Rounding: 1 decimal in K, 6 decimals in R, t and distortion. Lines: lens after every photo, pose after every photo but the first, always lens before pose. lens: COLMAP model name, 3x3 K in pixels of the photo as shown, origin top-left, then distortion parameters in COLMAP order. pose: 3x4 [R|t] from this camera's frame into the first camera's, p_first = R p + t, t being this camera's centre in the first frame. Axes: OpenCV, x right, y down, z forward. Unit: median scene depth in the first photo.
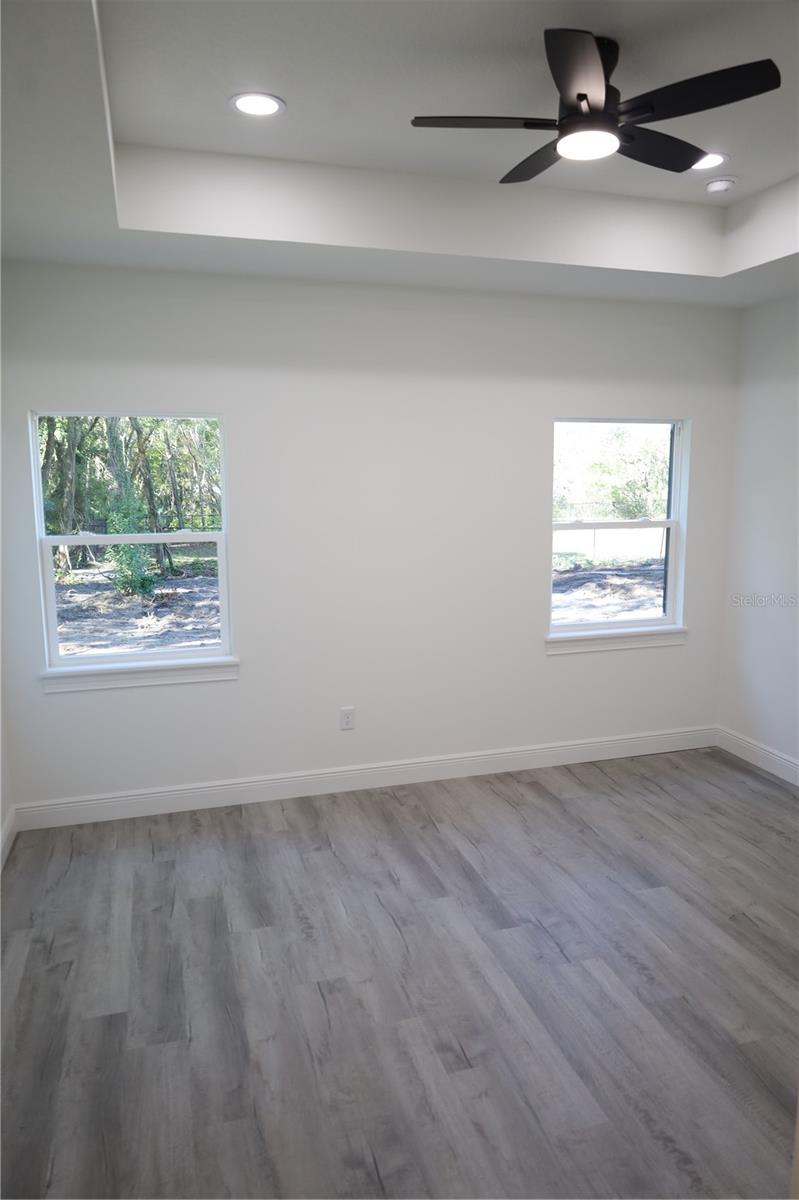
lens RADIAL K [[827.6, 0, 405.3], [0, 827.6, 598.8], [0, 0, 1]] dist [0.033131, -0.012047]
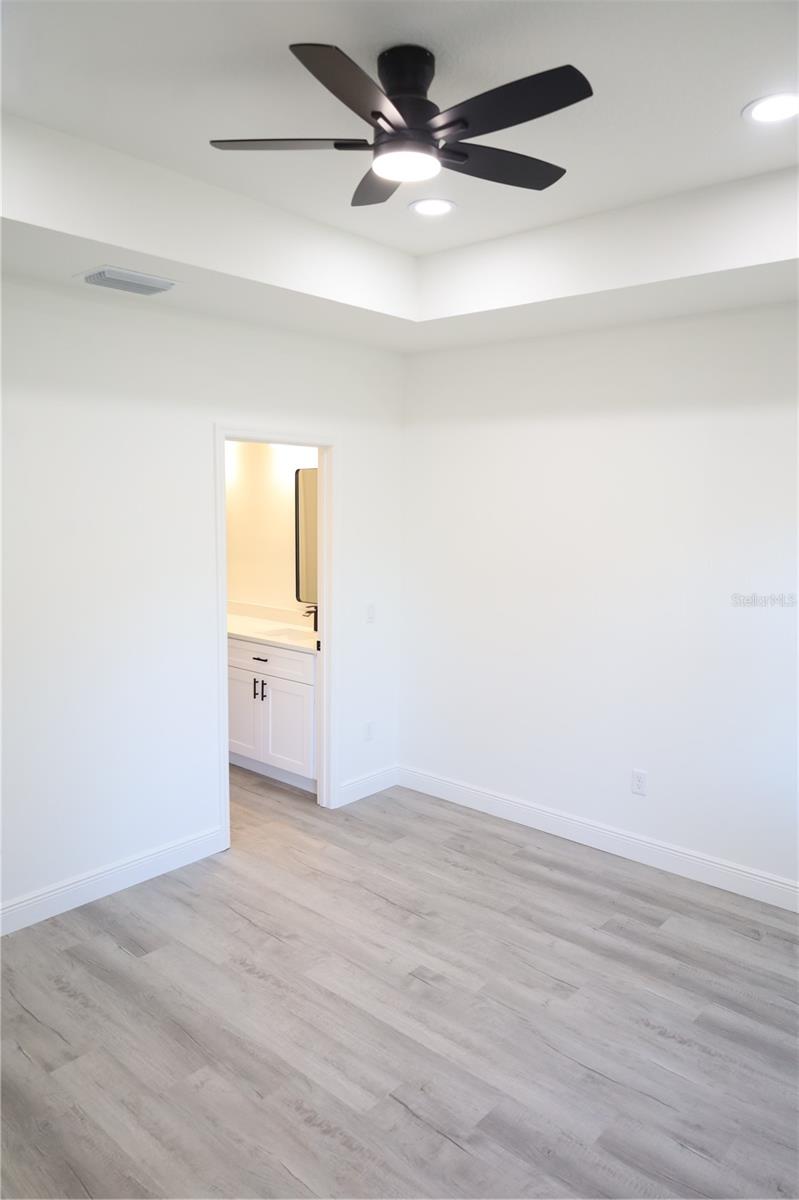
lens RADIAL K [[827.6, 0, 397.8], [0, 827.6, 597.1], [0, 0, 1]] dist [0.033131, -0.012047]
pose [[-0.855896, 0.052992, -0.514426, 0.655855], [-0.093001, 0.962747, 0.253909, -0.298949], [0.508717, 0.265162, -0.819083, 1.701253]]
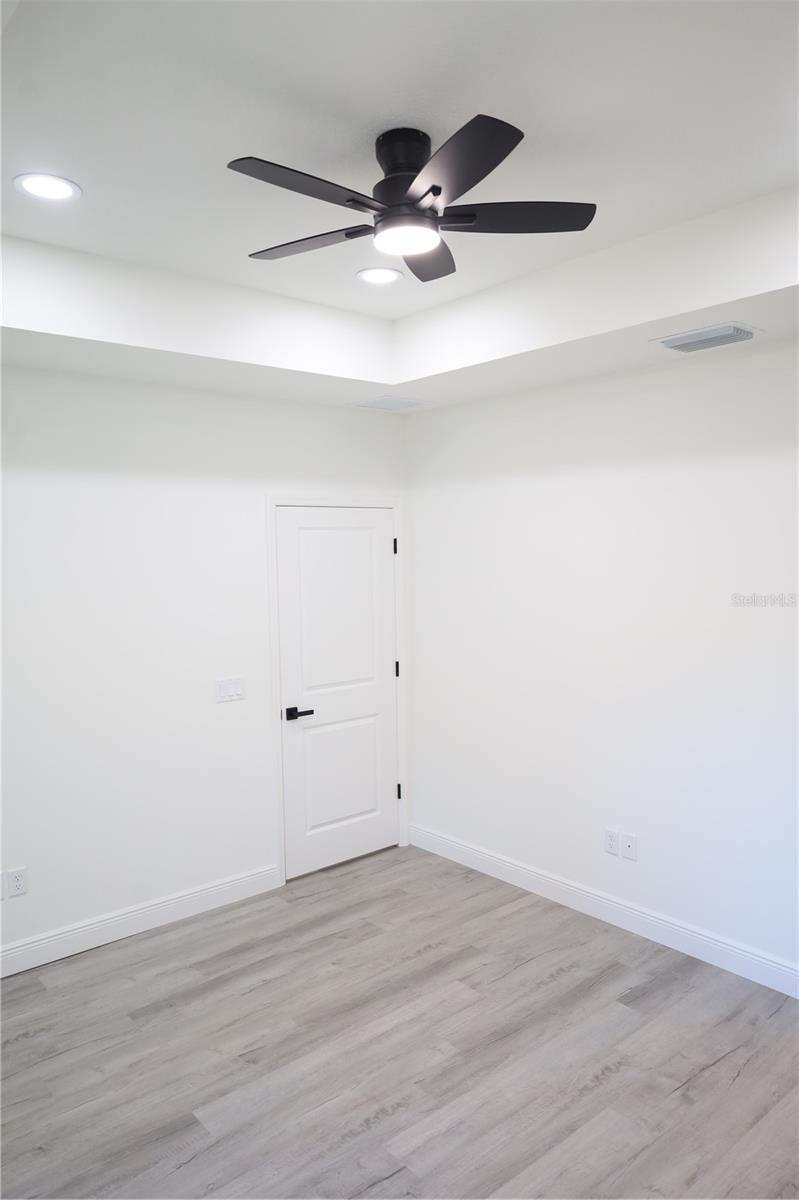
lens RADIAL K [[827.6, 0, 403.0], [0, 827.6, 603.6], [0, 0, 1]] dist [0.033131, -0.012047]
pose [[-0.396830, -0.060227, 0.915914, -0.589941], [0.157891, 0.978493, 0.132749, -0.254985], [-0.904210, 0.197293, -0.378786, 1.309383]]
